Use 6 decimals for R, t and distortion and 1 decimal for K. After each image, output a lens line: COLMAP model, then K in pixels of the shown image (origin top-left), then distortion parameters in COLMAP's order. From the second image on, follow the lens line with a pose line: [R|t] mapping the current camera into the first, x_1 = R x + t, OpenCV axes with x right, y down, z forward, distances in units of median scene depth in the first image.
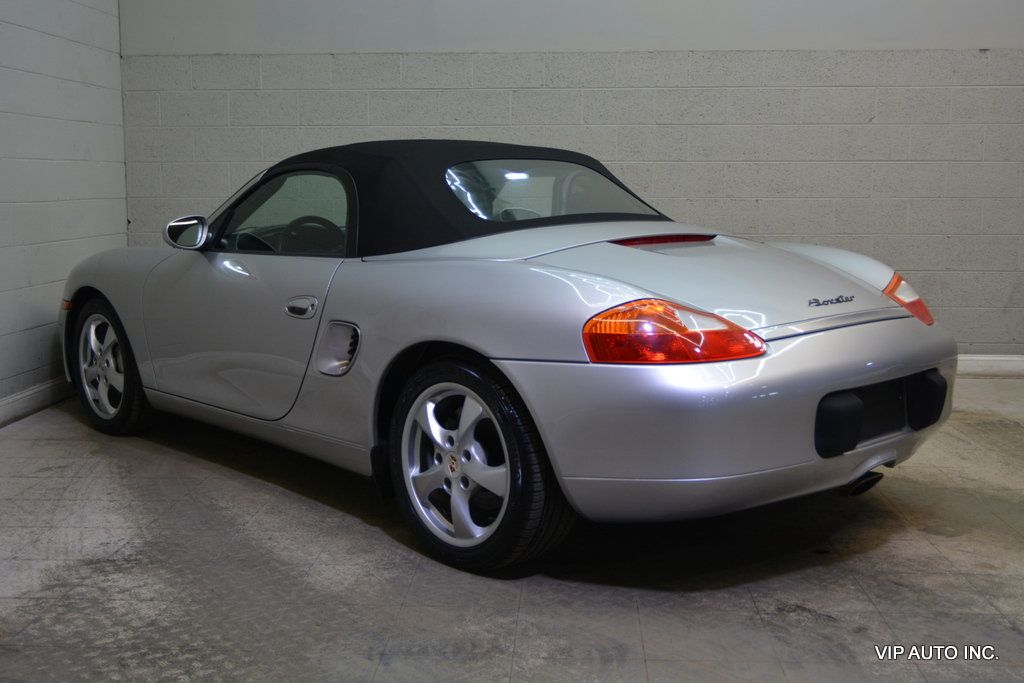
lens RADIAL K [[1151.5, 0, 507.6], [0, 1151.5, 340.9], [0, 0, 1]] dist [-0.009564, 0.010585]
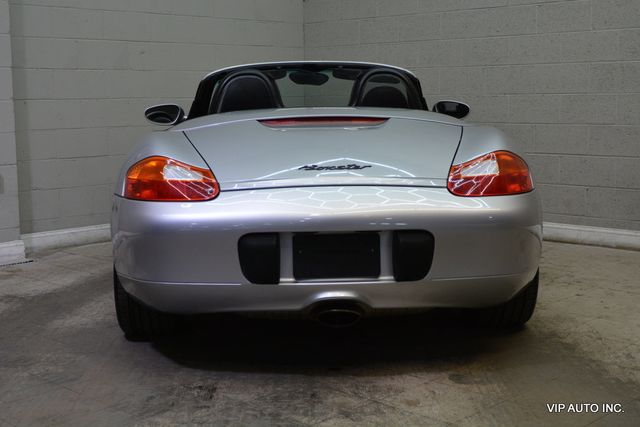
lens RADIAL K [[921.3, 0, 320.0], [0, 921.3, 213.5], [0, 0, 1]] dist [-0.004854, -0.008222]
pose [[0.758480, 0.075878, -0.647264, 0.921521], [-0.078993, 0.996580, 0.024262, -0.007344], [0.646891, 0.032727, 0.761880, 0.226761]]
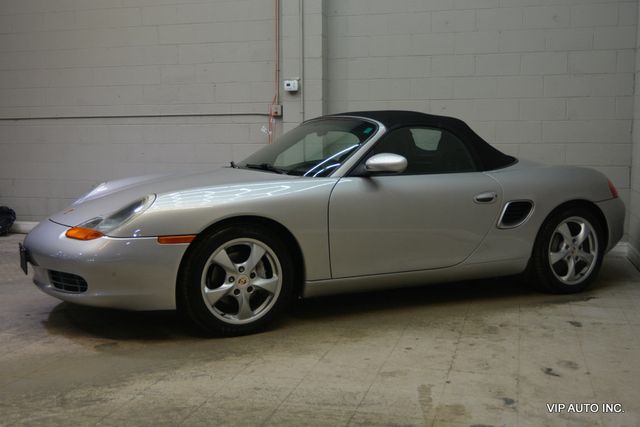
lens RADIAL K [[749.9, 0, 317.9], [0, 749.9, 212.0], [0, 0, 1]] dist [0.000975, 0.006539]
pose [[-0.225938, 0.101585, -0.968830, 1.455222], [-0.129866, 0.982529, 0.133307, -0.224794], [0.965446, 0.155937, -0.208798, 1.632743]]
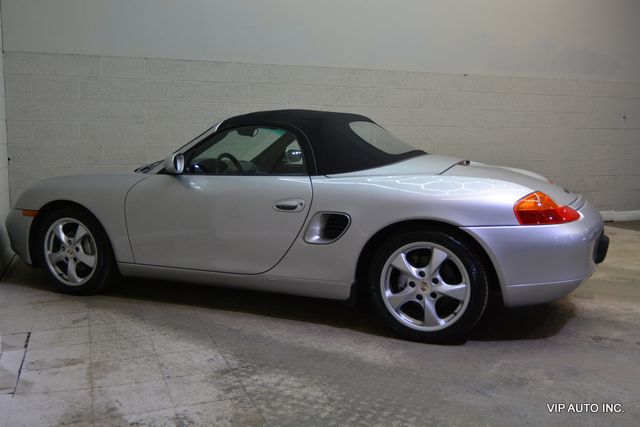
lens RADIAL K [[603.0, 0, 321.3], [0, 603.0, 213.7], [0, 0, 1]] dist [-0.009339, -0.002985]
pose [[0.908906, -0.046280, 0.414424, -0.572378], [0.051990, 0.998644, -0.002502, -0.013692], [-0.413746, 0.023820, 0.910080, 0.192041]]
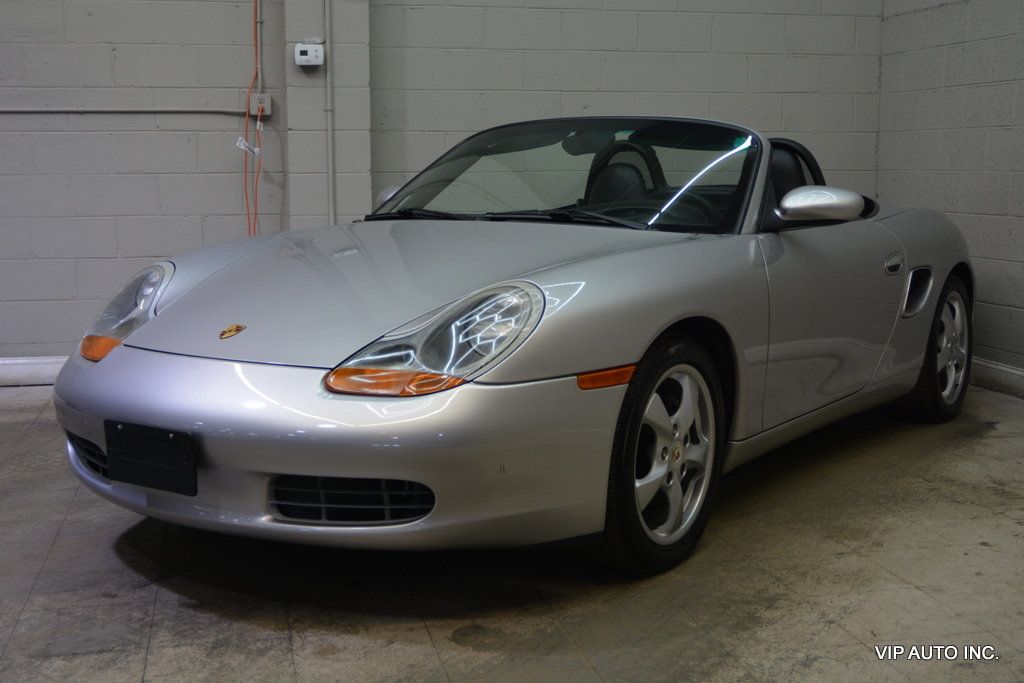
lens RADIAL K [[1299.8, 0, 512.0], [0, 1299.8, 341.5], [0, 0, 1]] dist [-0.000069, -0.018236]
pose [[0.270220, 0.132825, -0.953593, 1.234188], [-0.129824, 0.986420, 0.100609, -0.107227], [0.954006, 0.096612, 0.283794, 0.850060]]
